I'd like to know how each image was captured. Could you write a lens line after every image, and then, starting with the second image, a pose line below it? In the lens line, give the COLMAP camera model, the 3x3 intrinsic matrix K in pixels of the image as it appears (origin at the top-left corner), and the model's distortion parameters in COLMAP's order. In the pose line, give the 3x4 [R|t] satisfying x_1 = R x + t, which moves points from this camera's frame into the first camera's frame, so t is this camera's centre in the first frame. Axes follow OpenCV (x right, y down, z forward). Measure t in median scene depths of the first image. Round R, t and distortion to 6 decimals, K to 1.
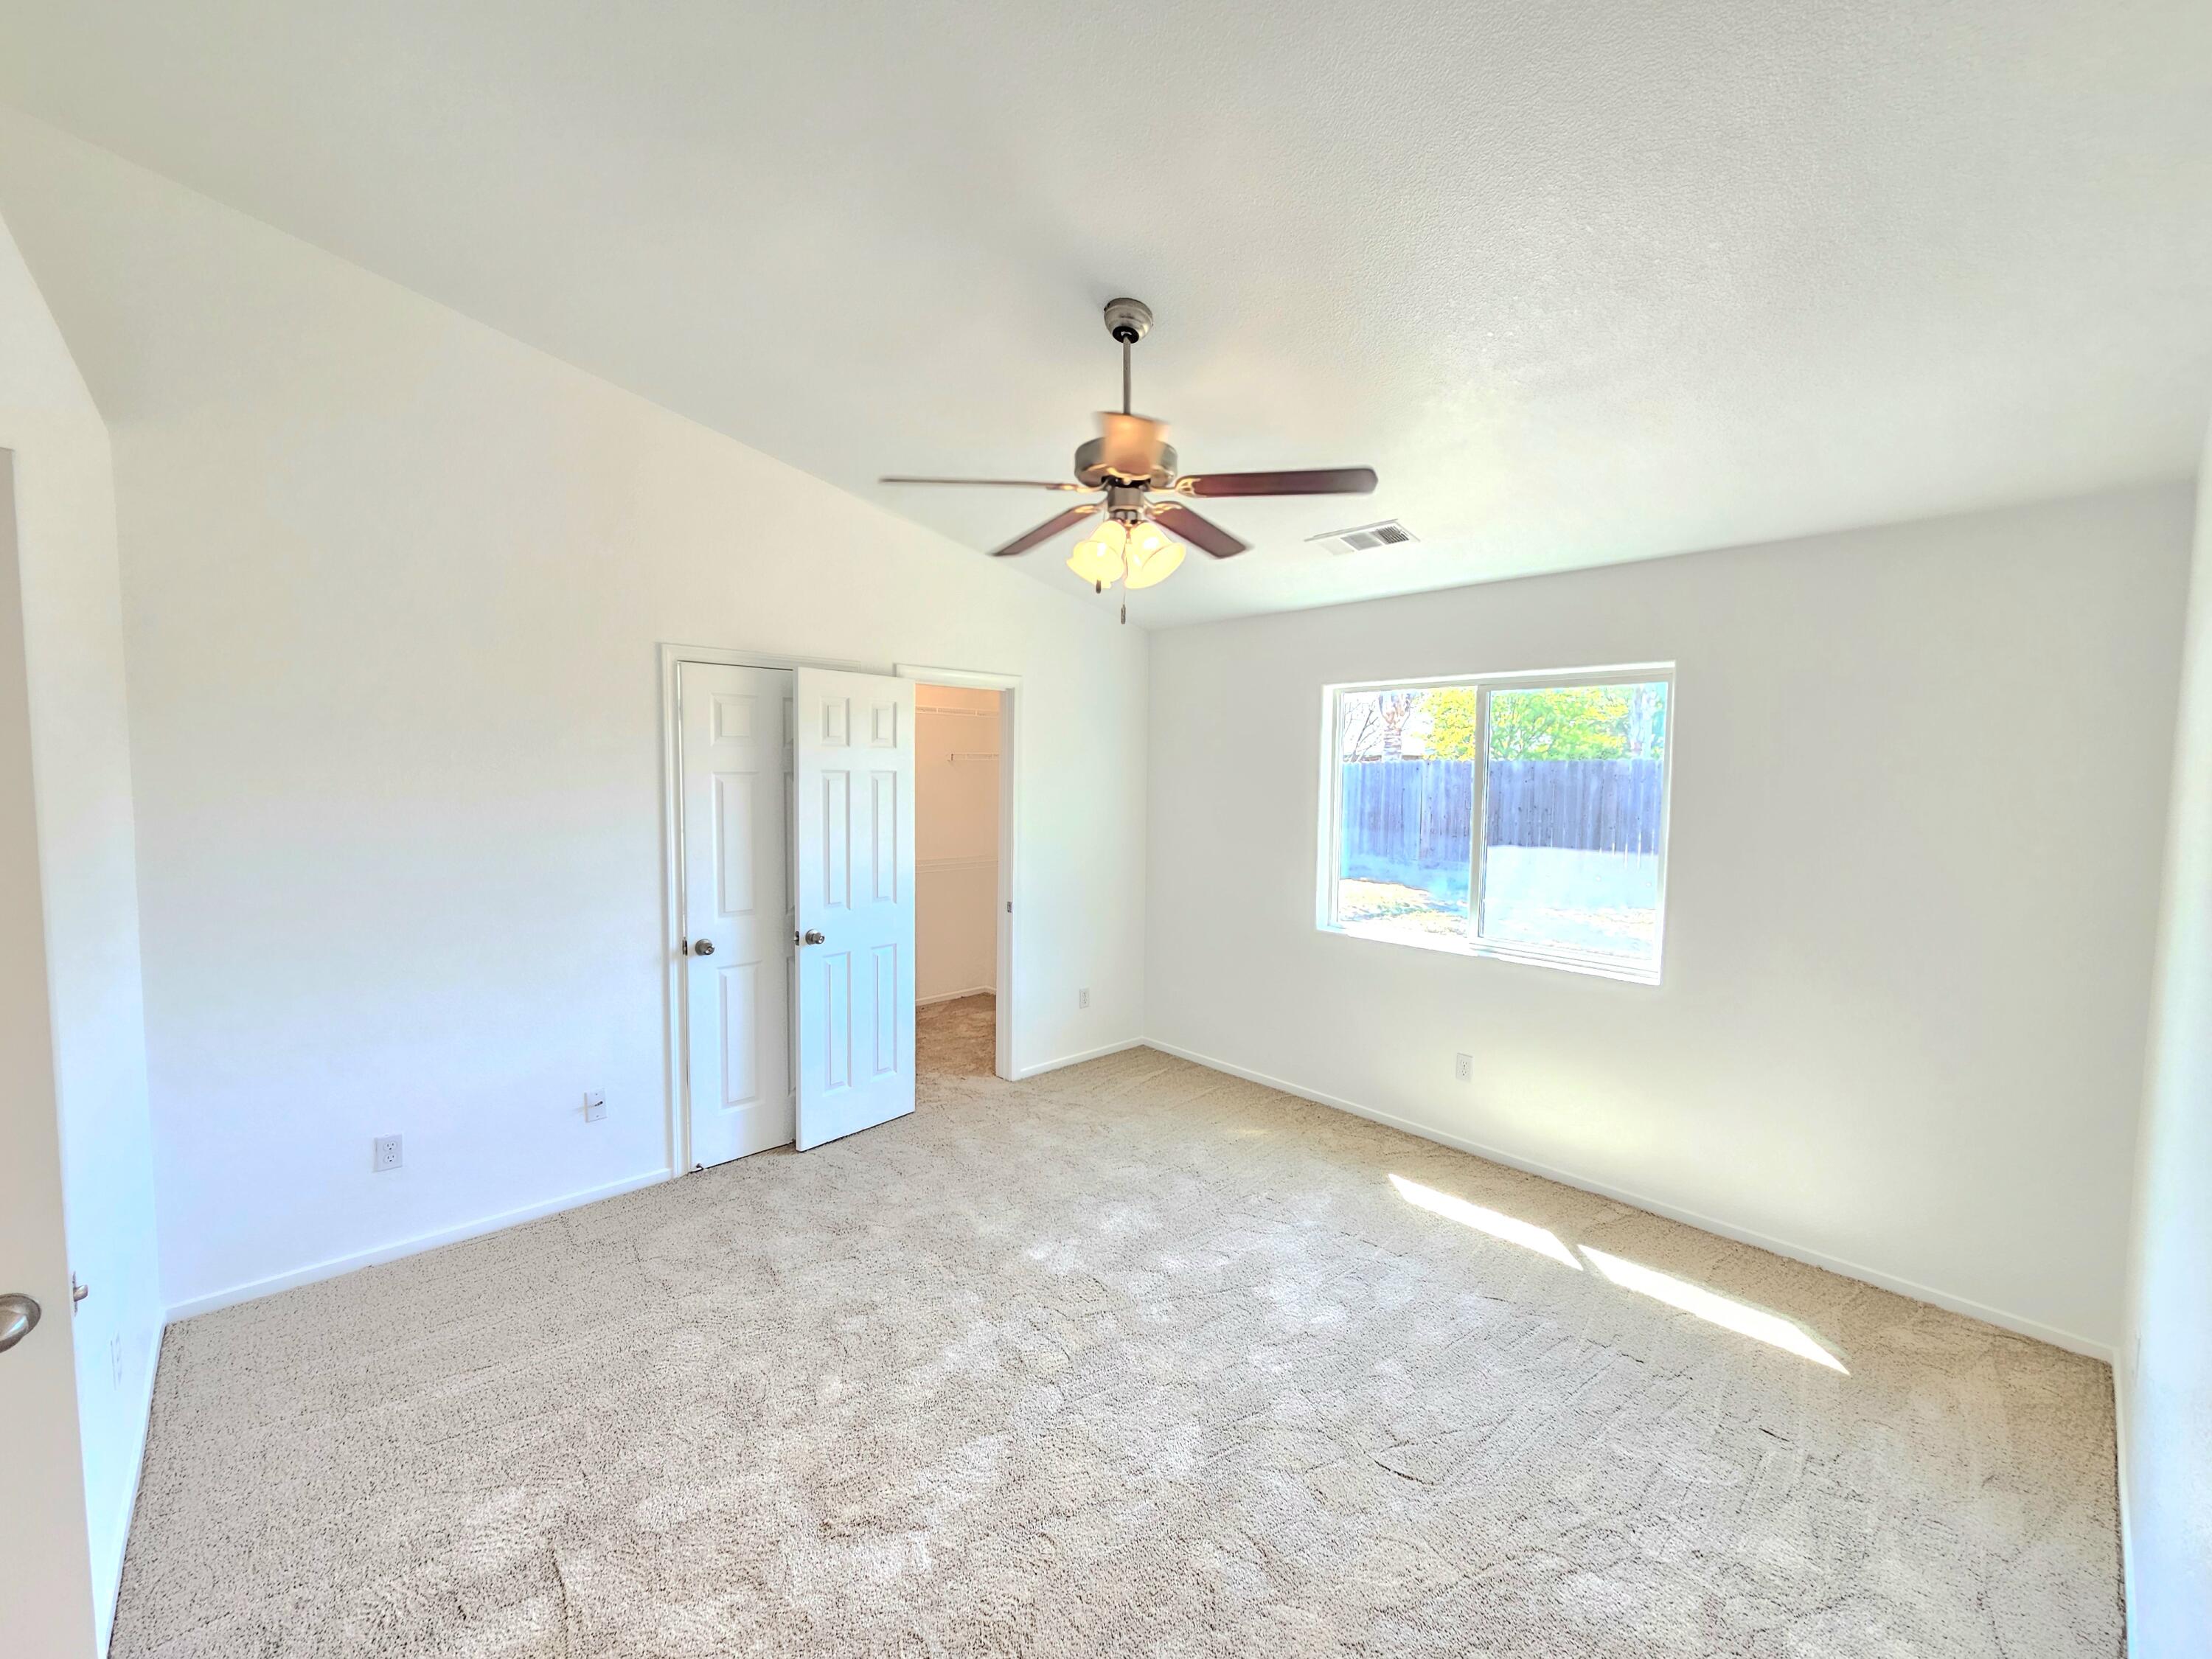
lens RADIAL K [[895.0, 0, 1104.6], [0, 895.0, 820.7], [0, 0, 1]] dist [-0.001405, -0.000897]
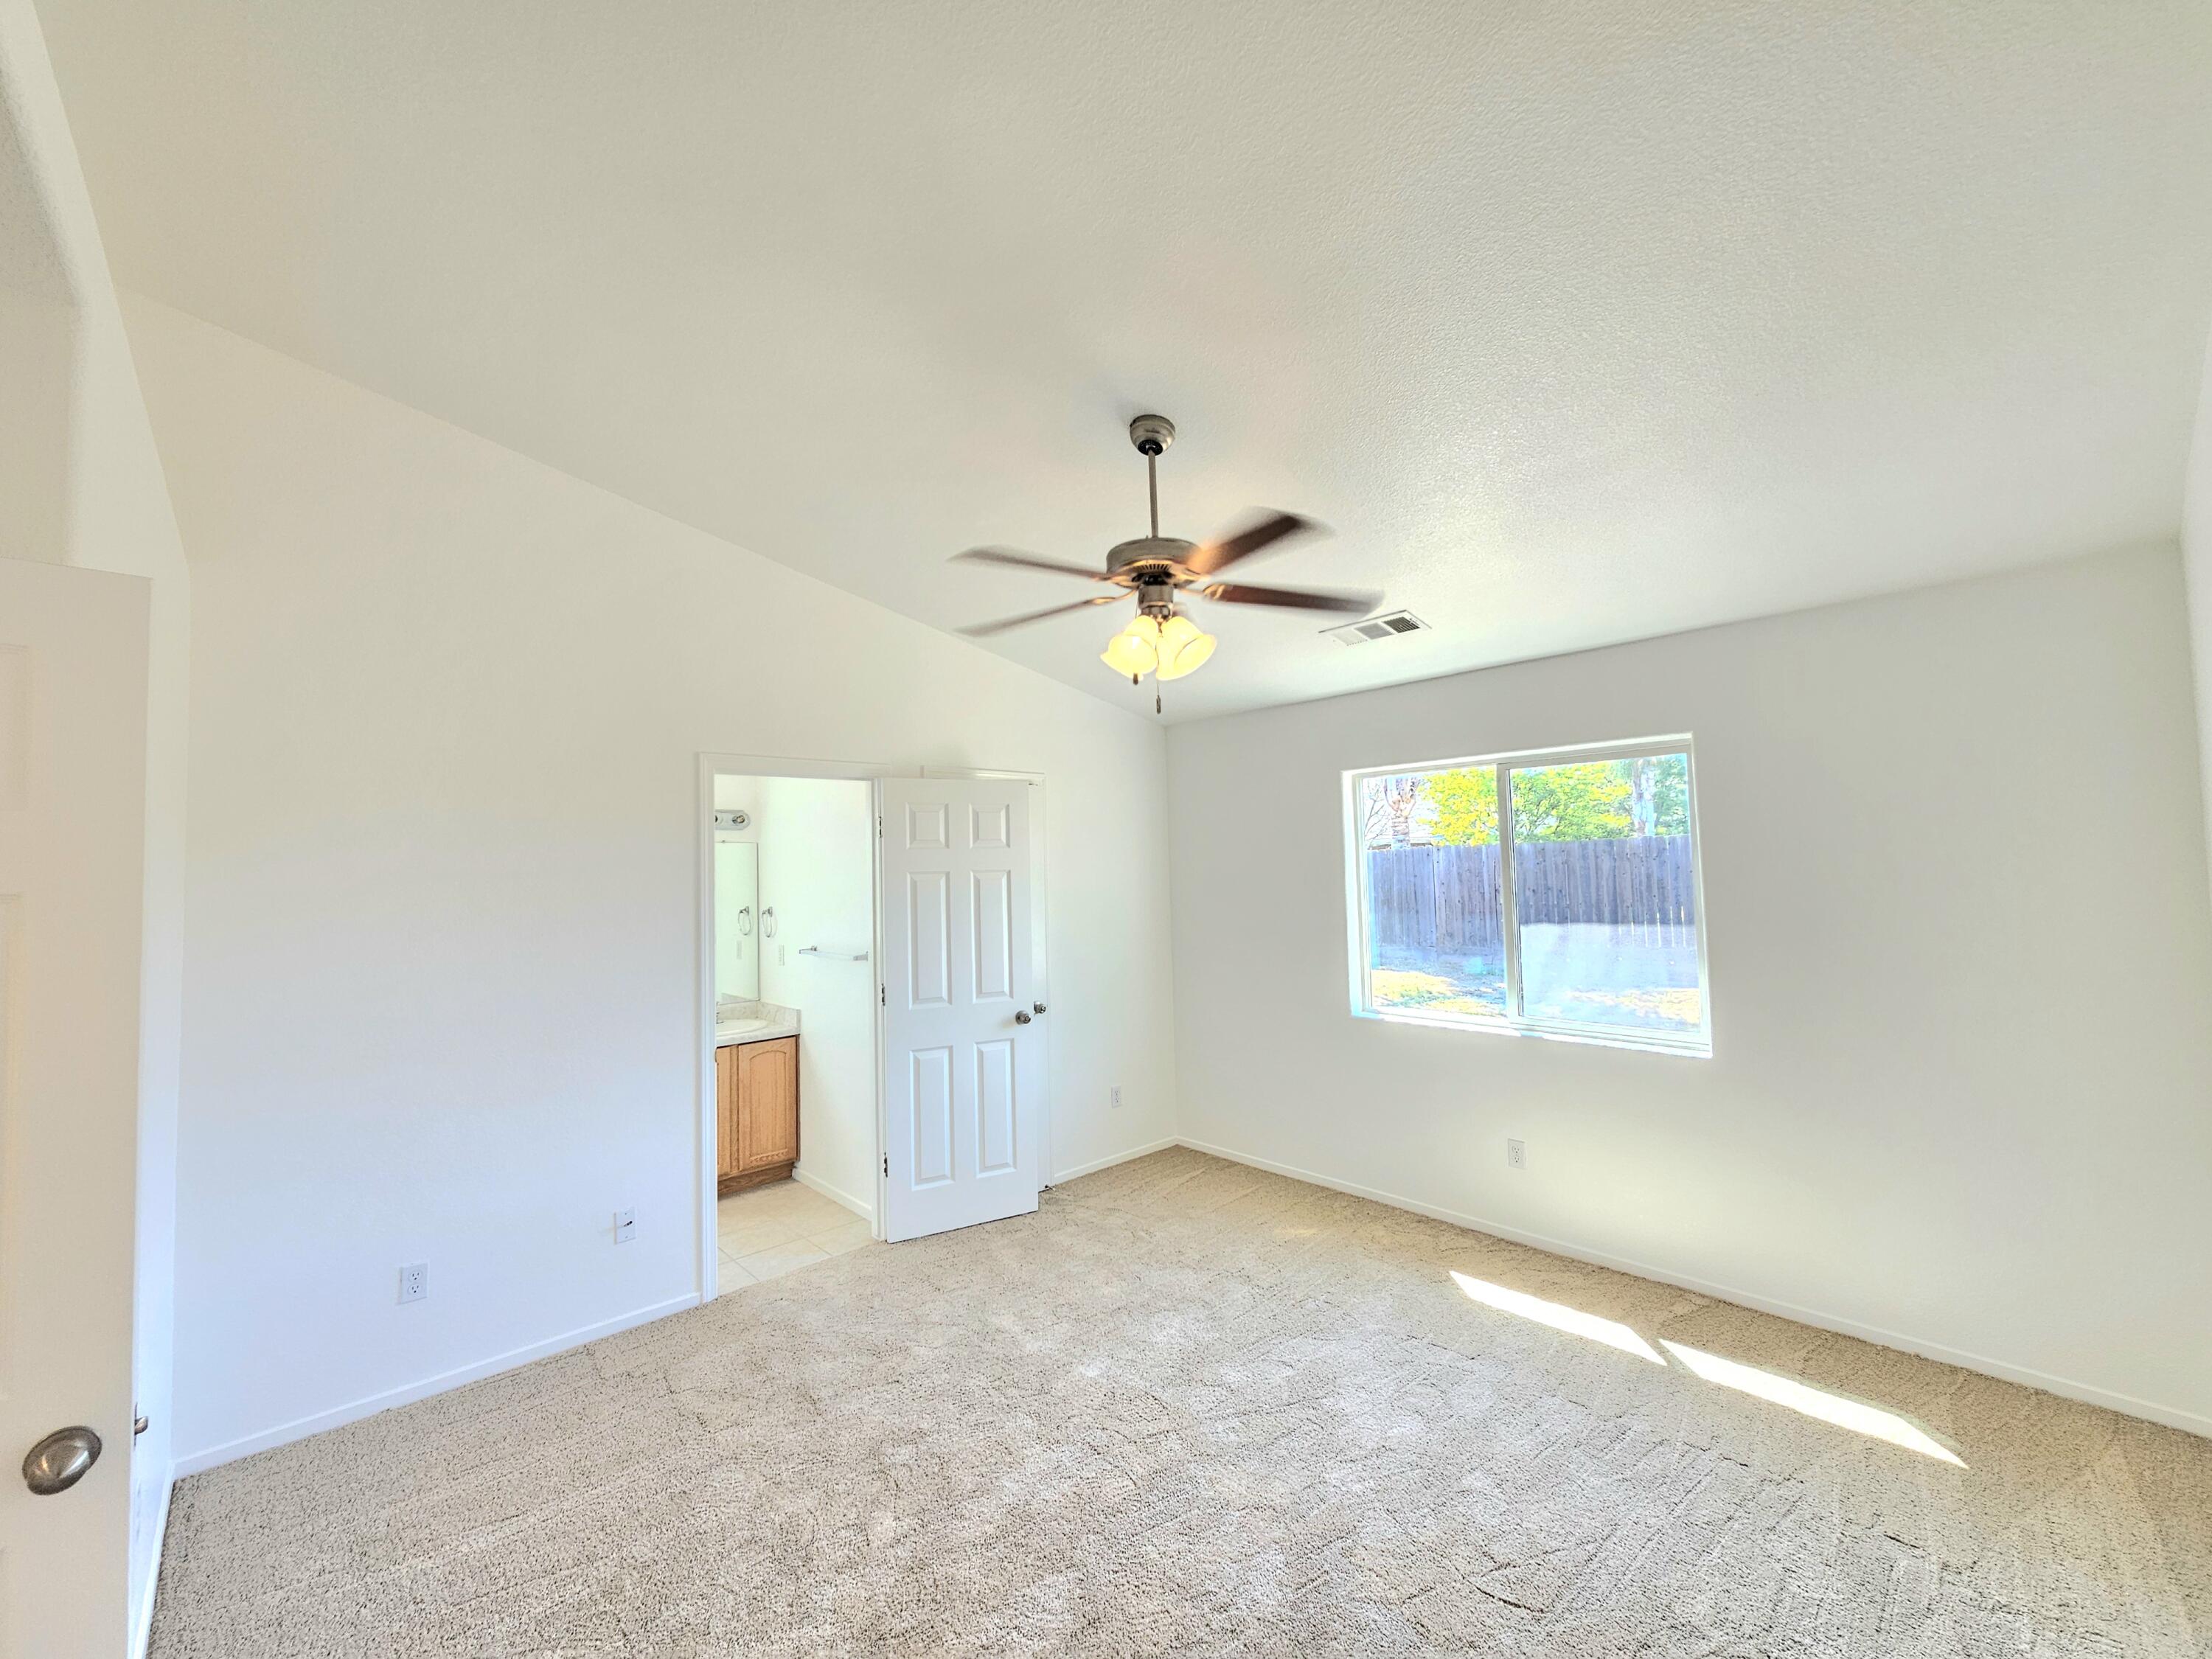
lens RADIAL K [[895.0, 0, 1104.6], [0, 895.0, 820.7], [0, 0, 1]] dist [-0.001405, -0.000897]
pose [[0.999305, -0.037263, -0.000961, -0.045235], [0.036917, 0.992950, -0.112636, 0.015620], [0.005151, 0.112522, 0.993636, -0.009016]]
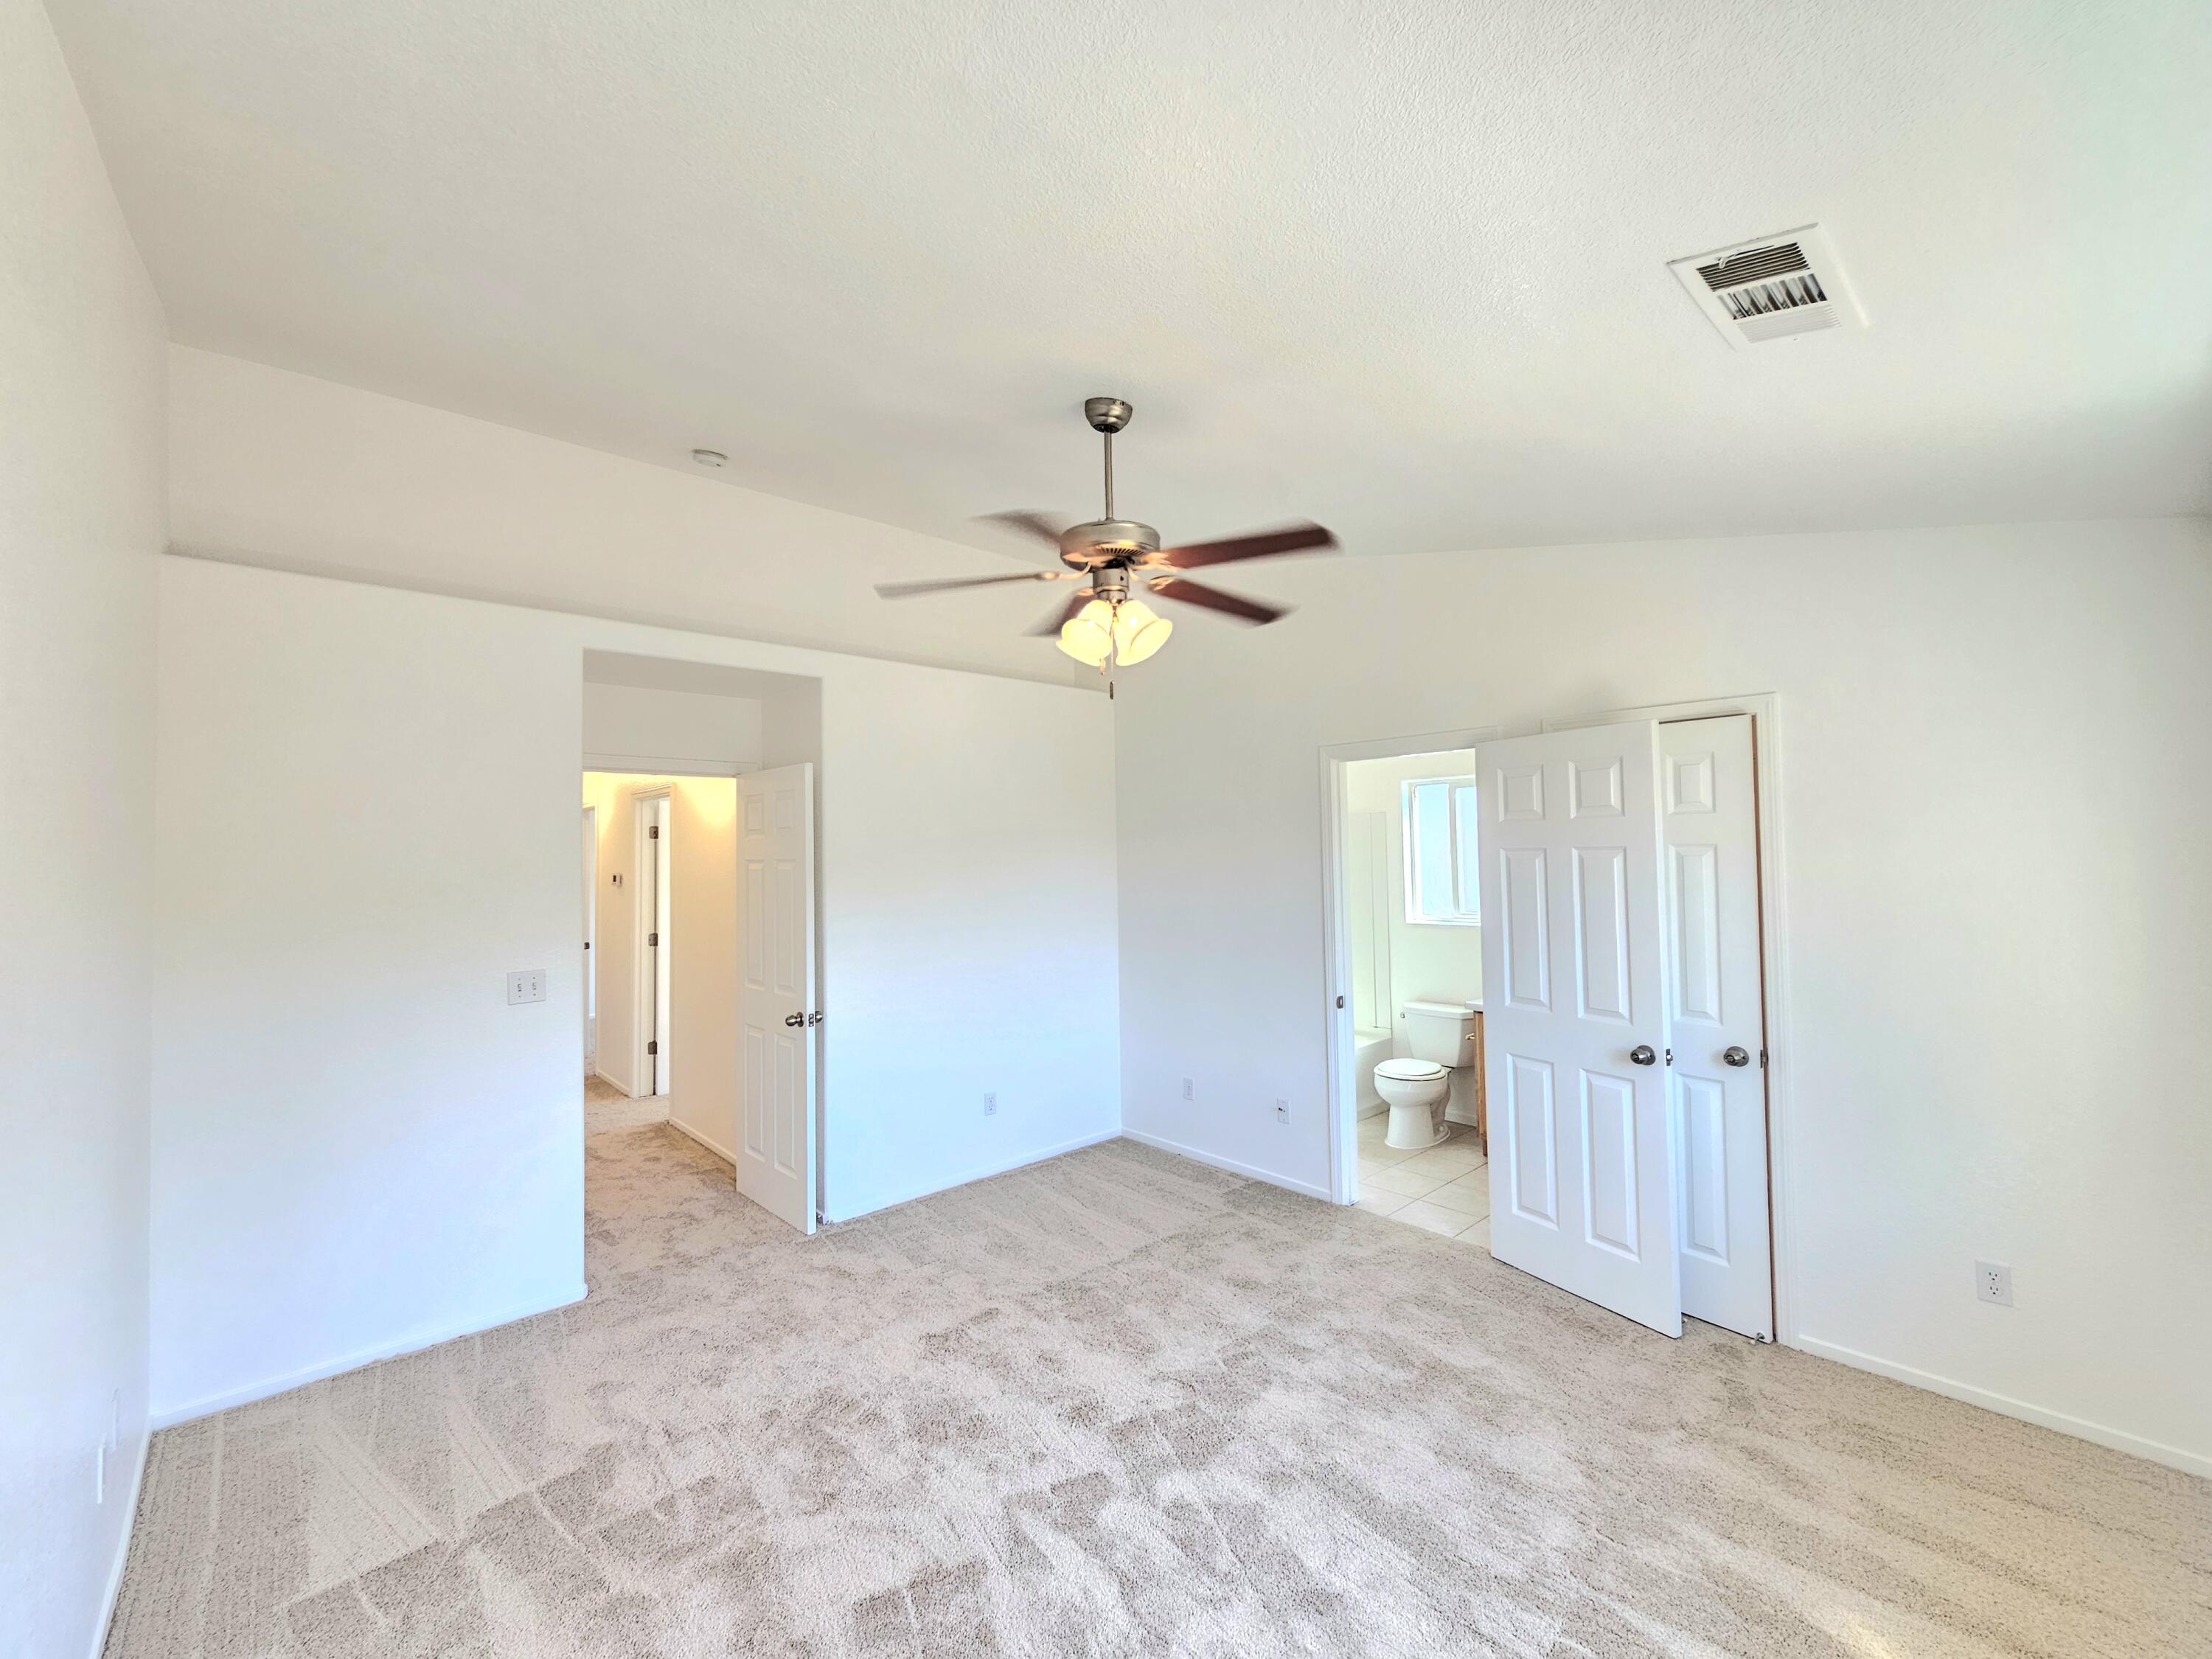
lens RADIAL K [[911.5, 0, 1103.2], [0, 911.5, 836.1], [0, 0, 1]] dist [0.000178, -0.000252]
pose [[-0.011756, -0.023617, -0.999652, 0.988226], [-0.034371, 0.999140, -0.023201, -0.048546], [0.999340, 0.034086, -0.012558, 0.976524]]
